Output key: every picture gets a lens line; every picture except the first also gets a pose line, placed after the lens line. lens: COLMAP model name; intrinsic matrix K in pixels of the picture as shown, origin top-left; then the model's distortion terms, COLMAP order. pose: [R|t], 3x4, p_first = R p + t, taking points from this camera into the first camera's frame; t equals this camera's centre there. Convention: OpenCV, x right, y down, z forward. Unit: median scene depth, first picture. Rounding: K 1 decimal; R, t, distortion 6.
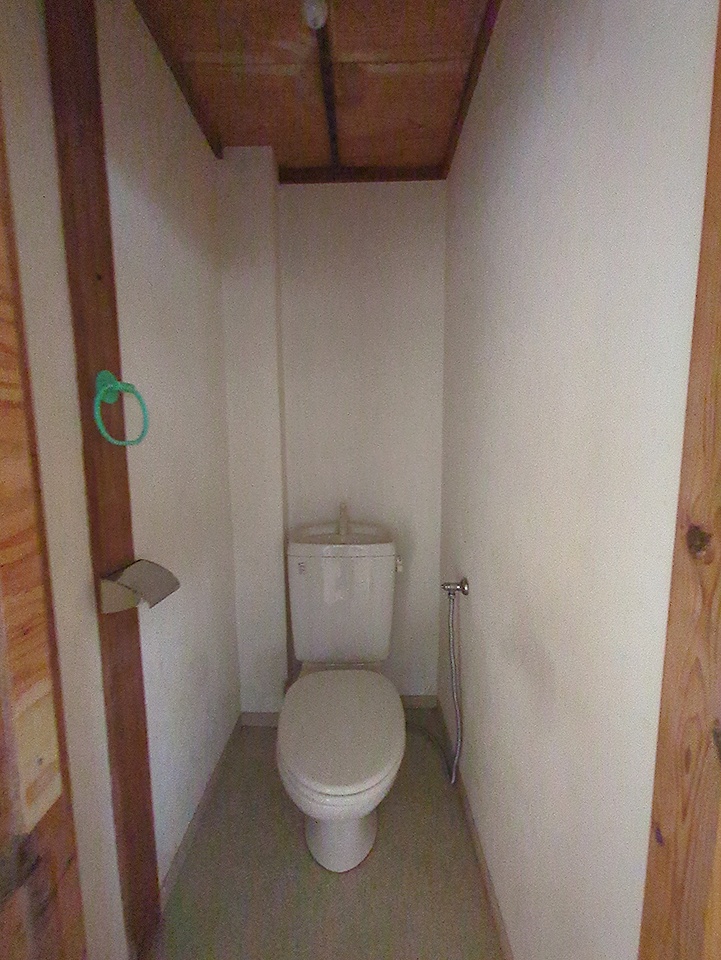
lens RADIAL K [[377.1, 0, 364.7], [0, 377.1, 485.9], [0, 0, 1]] dist [0.000428, 0.000139]
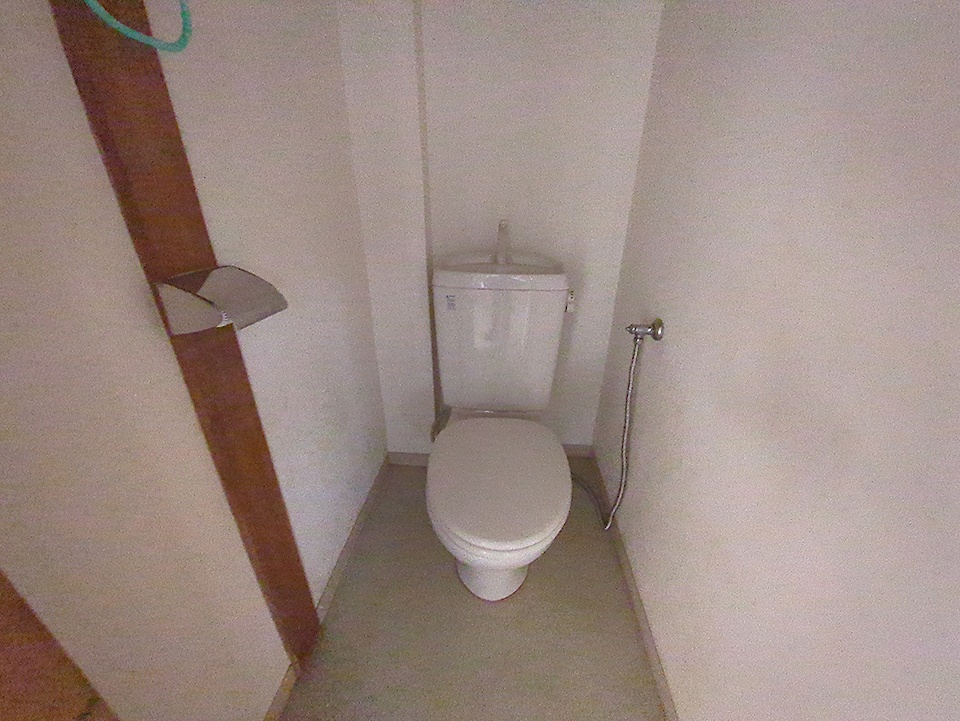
lens RADIAL K [[377.1, 0, 483.3], [0, 377.1, 361.2], [0, 0, 1]] dist [0.000428, 0.000139]
pose [[0.997217, 0.040624, -0.062520, -0.040545], [-0.019270, 0.950465, 0.310232, 0.085149], [0.072026, -0.308164, 0.948603, 0.192498]]
